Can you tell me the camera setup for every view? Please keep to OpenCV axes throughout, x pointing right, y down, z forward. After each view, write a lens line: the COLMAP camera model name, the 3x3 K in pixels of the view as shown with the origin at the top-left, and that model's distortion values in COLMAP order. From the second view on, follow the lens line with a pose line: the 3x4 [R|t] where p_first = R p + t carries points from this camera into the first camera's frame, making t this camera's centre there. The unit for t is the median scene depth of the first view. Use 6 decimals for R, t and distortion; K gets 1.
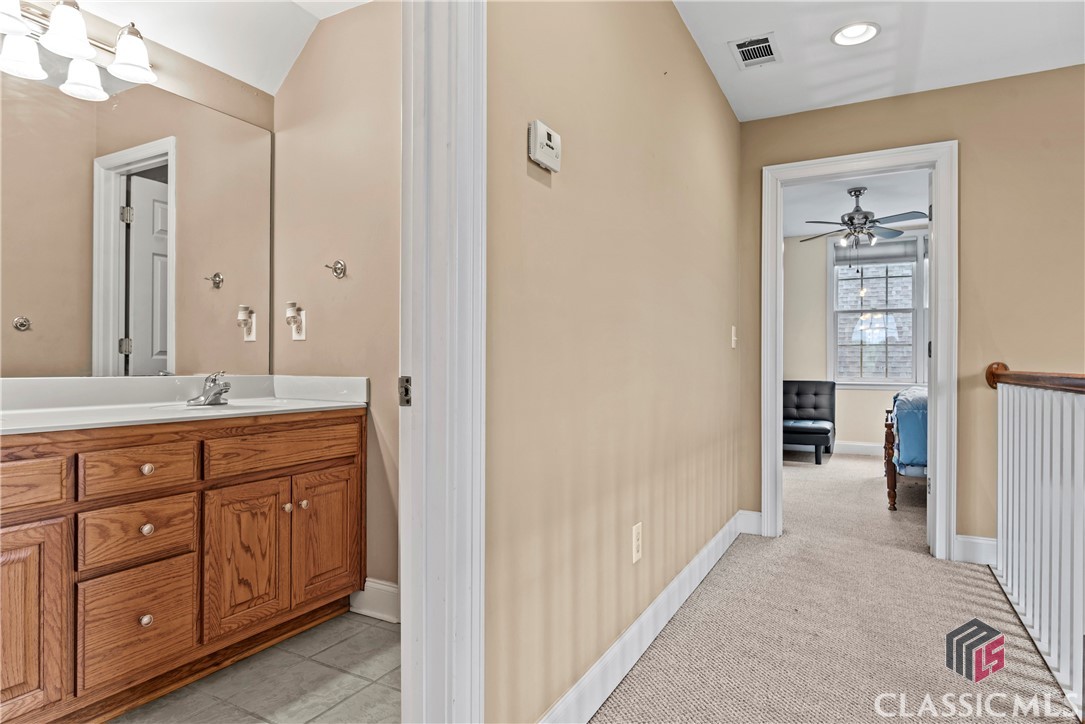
lens RADIAL K [[626.4, 0, 543.9], [0, 626.4, 365.3], [0, 0, 1]] dist [-0.005953, -0.000490]
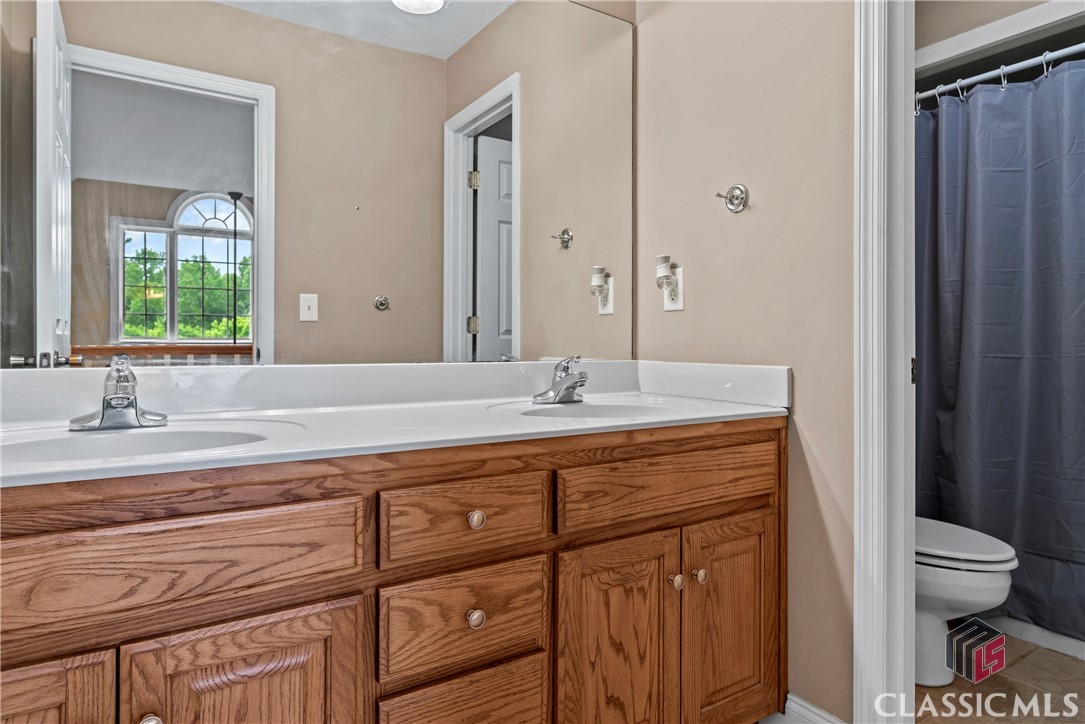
lens RADIAL K [[626.4, 0, 540.8], [0, 626.4, 353.6], [0, 0, 1]] dist [-0.005953, -0.000490]
pose [[0.874732, 0.004751, -0.484584, -0.219080], [0.002755, 0.999887, 0.014777, -0.003566], [0.484599, -0.014261, 0.874620, 0.384009]]
